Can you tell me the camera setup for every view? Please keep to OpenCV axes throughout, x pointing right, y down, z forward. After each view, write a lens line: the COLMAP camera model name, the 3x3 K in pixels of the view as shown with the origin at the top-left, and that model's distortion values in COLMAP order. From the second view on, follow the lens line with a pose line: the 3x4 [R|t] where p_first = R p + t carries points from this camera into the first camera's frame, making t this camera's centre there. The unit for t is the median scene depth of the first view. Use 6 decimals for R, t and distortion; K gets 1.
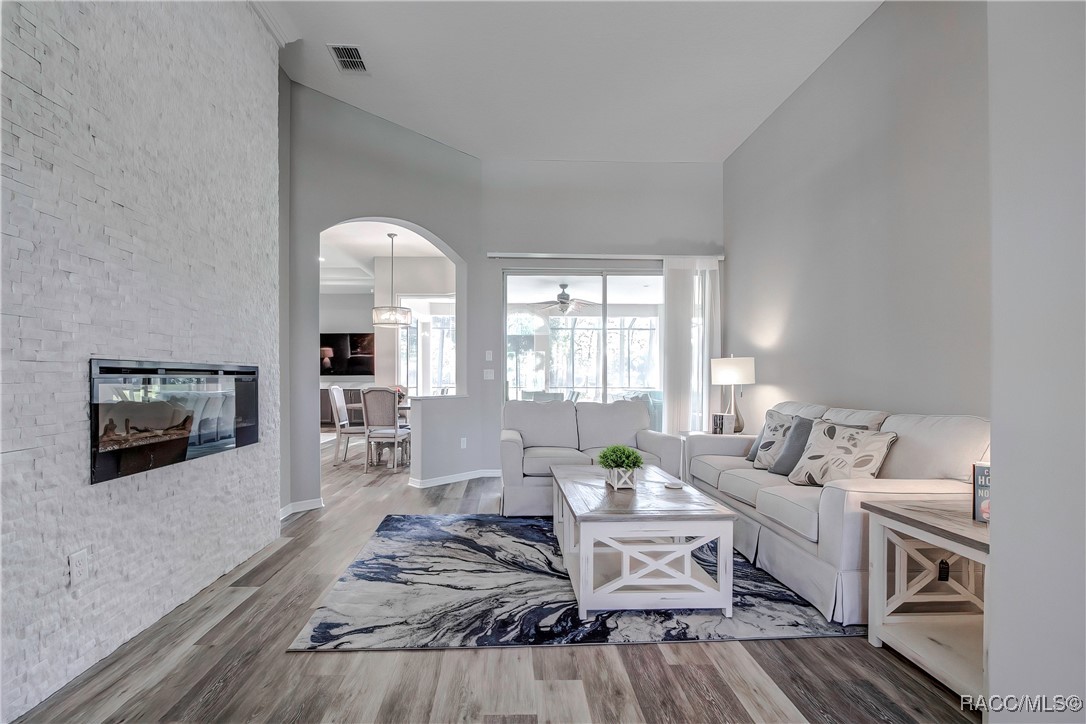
lens RADIAL K [[492.3, 0, 486.7], [0, 492.3, 377.7], [0, 0, 1]] dist [-0.010188, 0.000557]
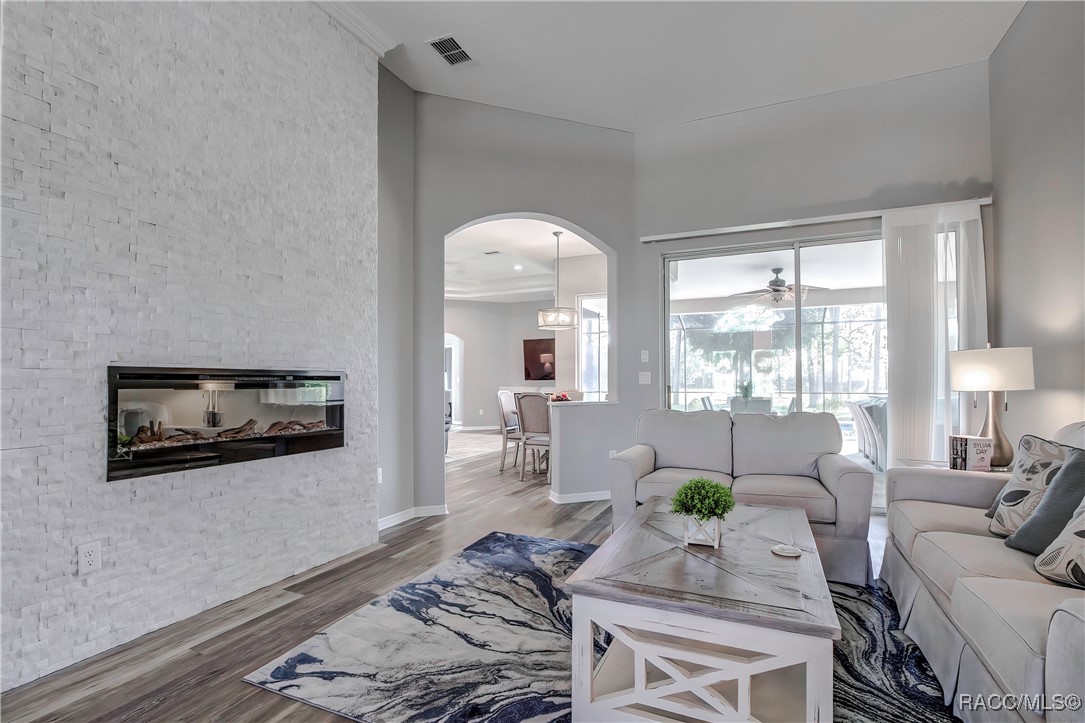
lens RADIAL K [[482.1, 0, 530.7], [0, 482.1, 375.0], [0, 0, 1]] dist [-0.012606, 0.001014]
pose [[0.909670, -0.009646, -0.415219, 0.399526], [0.003553, 0.999874, -0.015443, 0.000808], [0.415316, 0.012573, 0.909590, 0.346672]]
